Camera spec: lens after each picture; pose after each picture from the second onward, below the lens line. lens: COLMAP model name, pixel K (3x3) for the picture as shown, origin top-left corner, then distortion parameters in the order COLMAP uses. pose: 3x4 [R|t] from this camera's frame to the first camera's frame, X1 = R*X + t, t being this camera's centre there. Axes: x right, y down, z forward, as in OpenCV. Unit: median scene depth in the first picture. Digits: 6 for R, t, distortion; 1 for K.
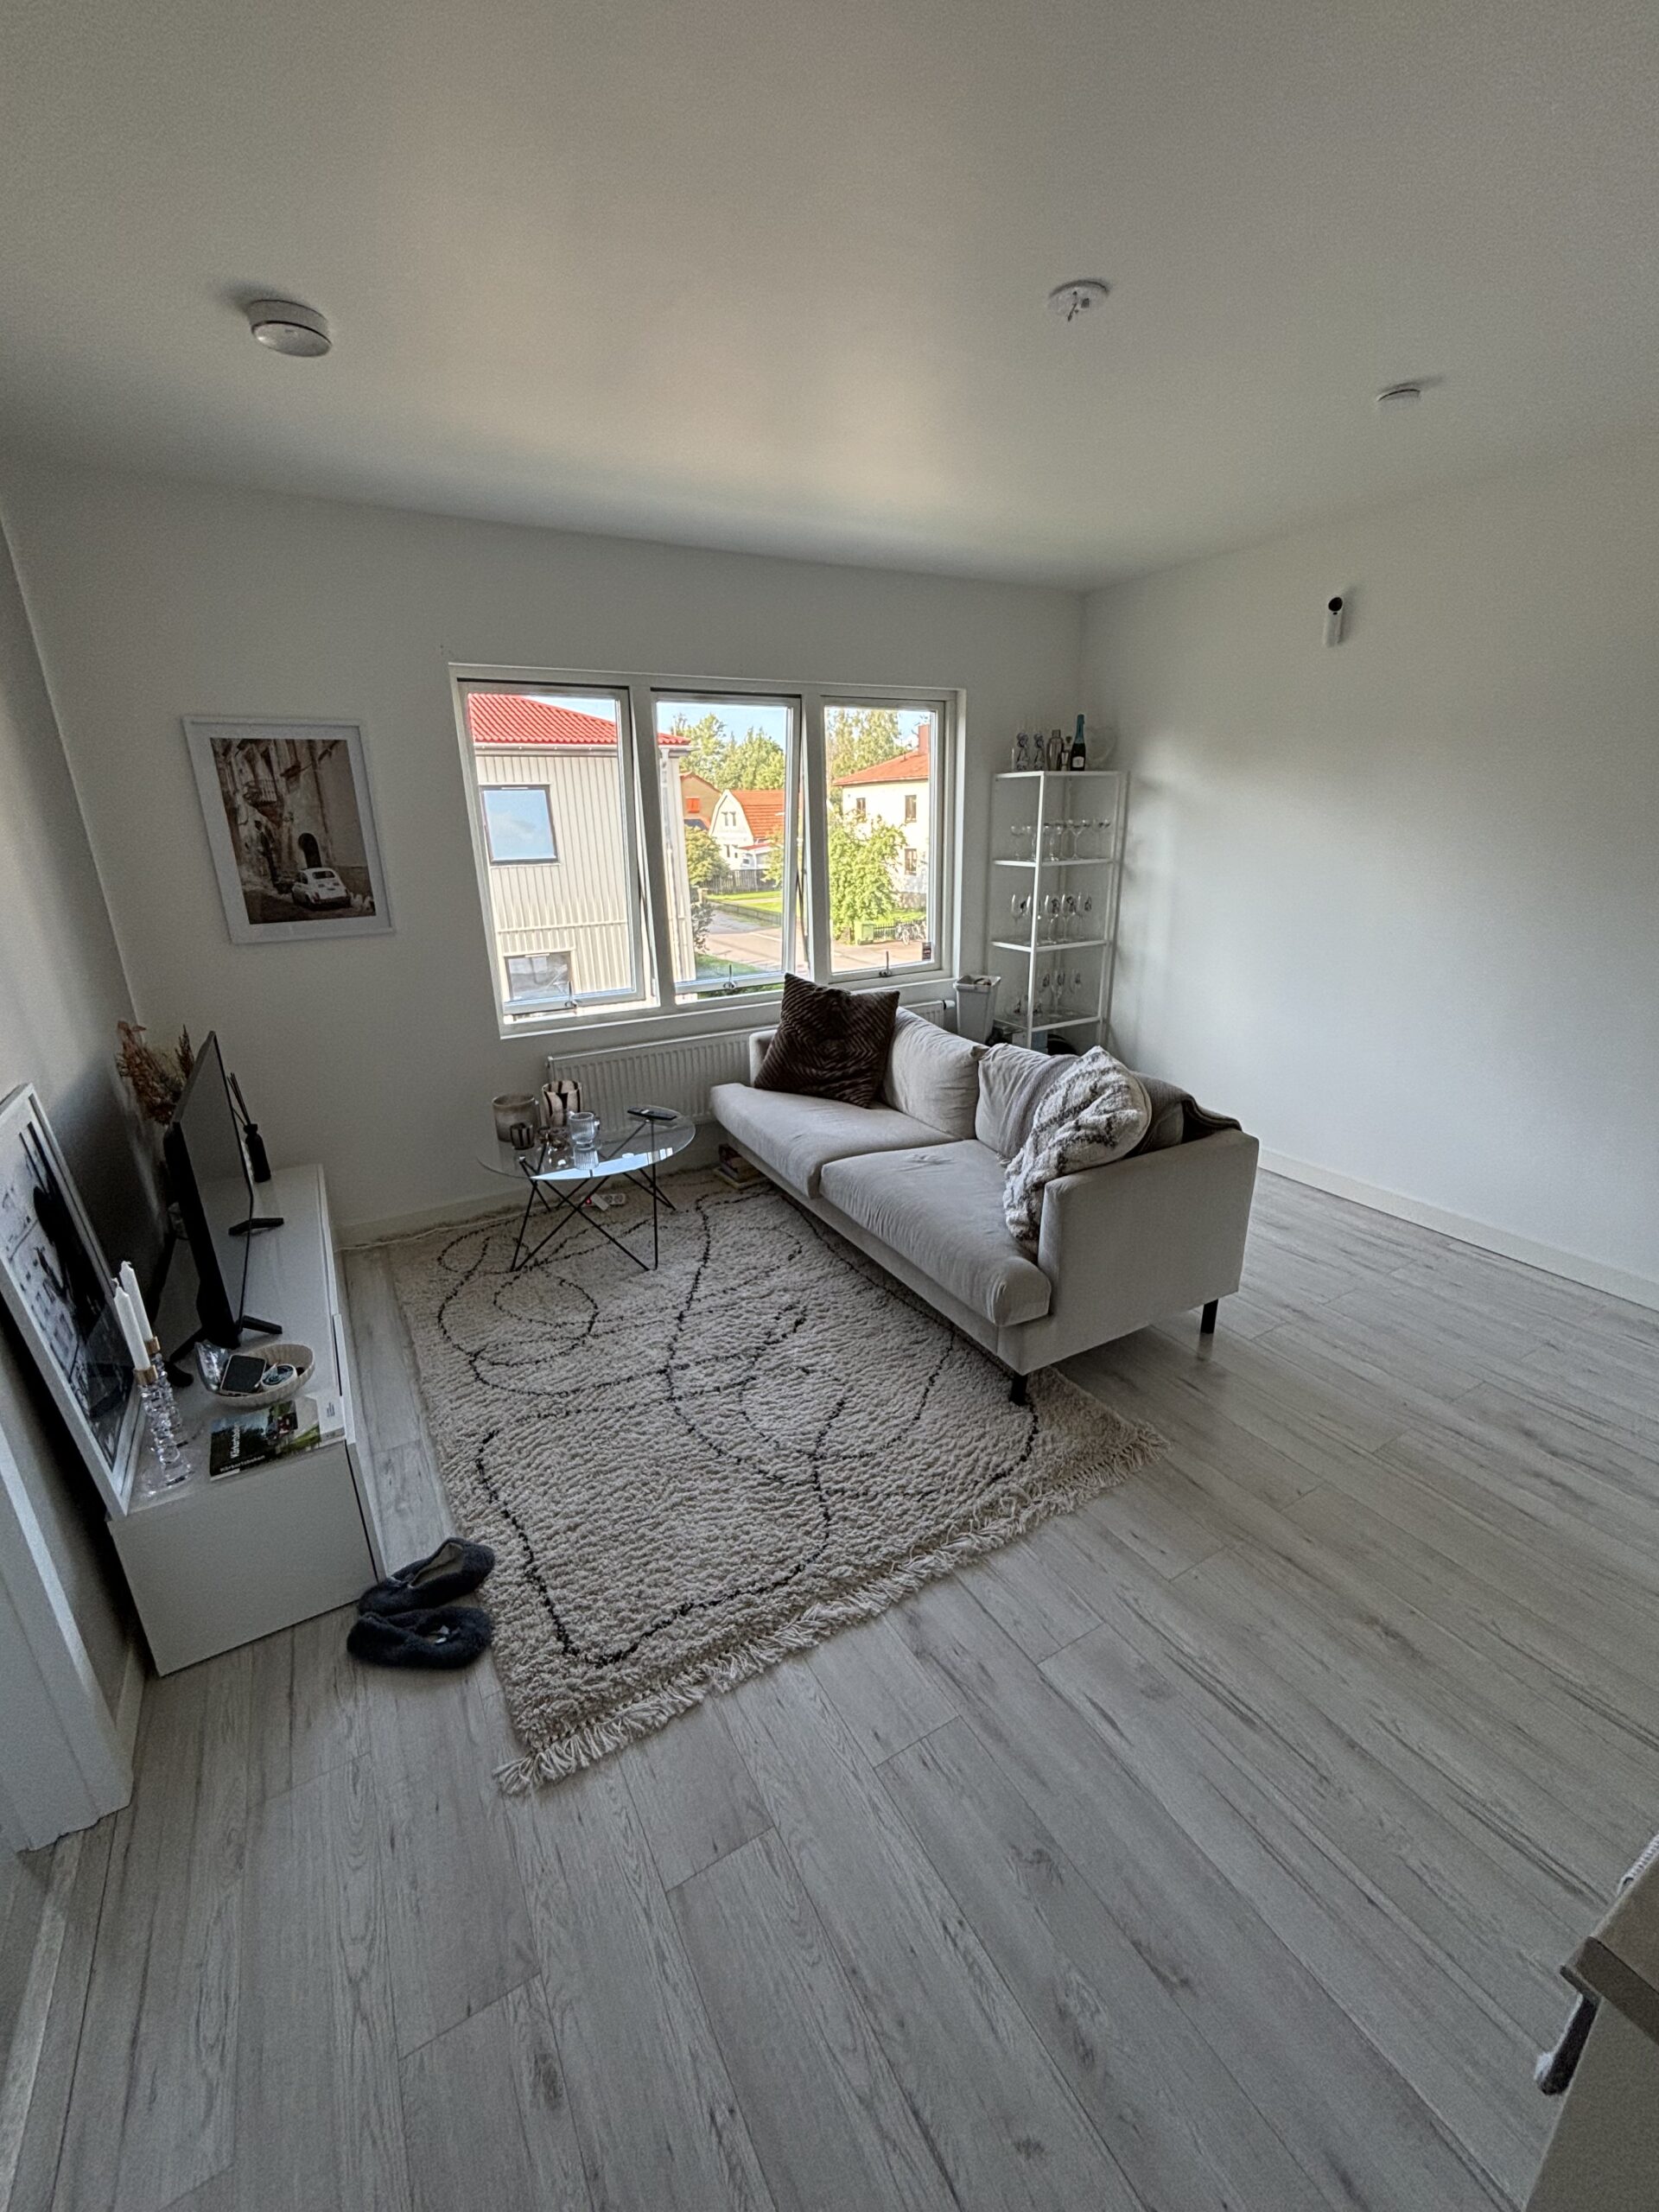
lens RADIAL K [[893.3, 0, 829.5], [0, 893.3, 1106.0], [0, 0, 1]] dist [-0.005132, -0.000376]
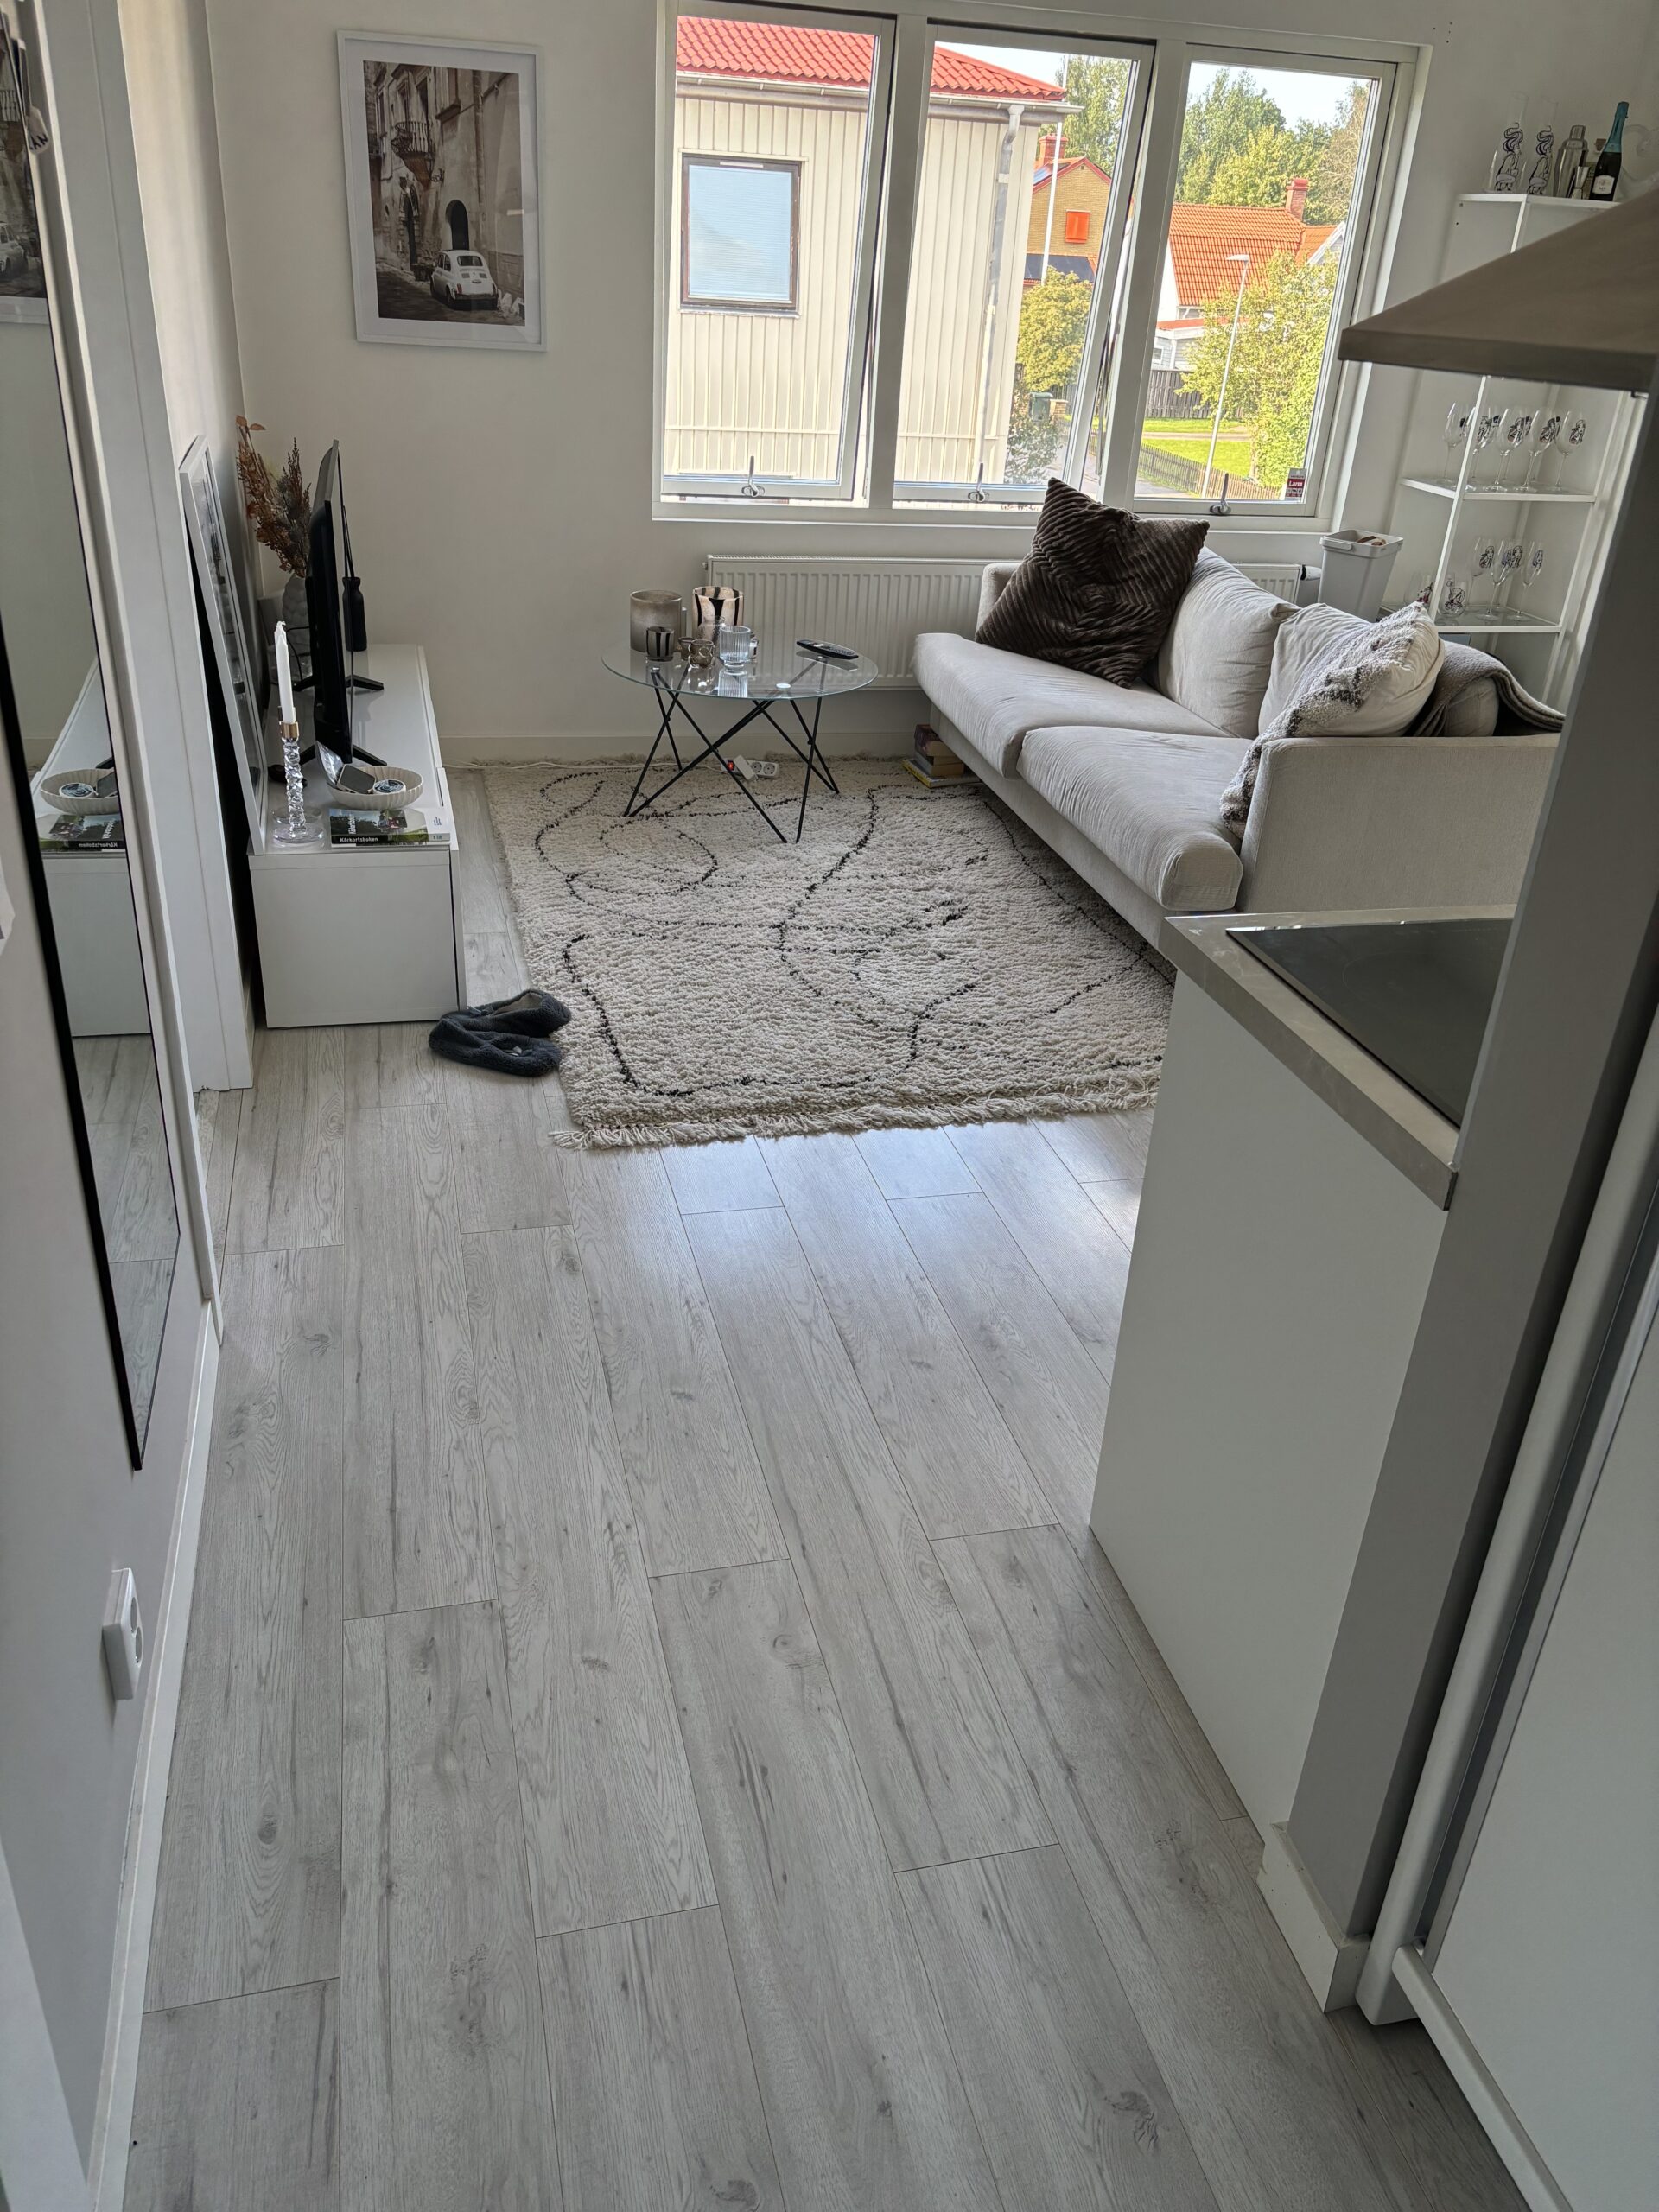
lens RADIAL K [[1666.4, 0, 791.4], [0, 1666.4, 1108.1], [0, 0, 1]] dist [0.105810, -0.134151]
pose [[0.953803, 0.199956, -0.224228, 0.188164], [-0.163466, 0.971600, 0.171089, 0.168597], [0.252070, -0.126532, 0.959401, -0.467069]]
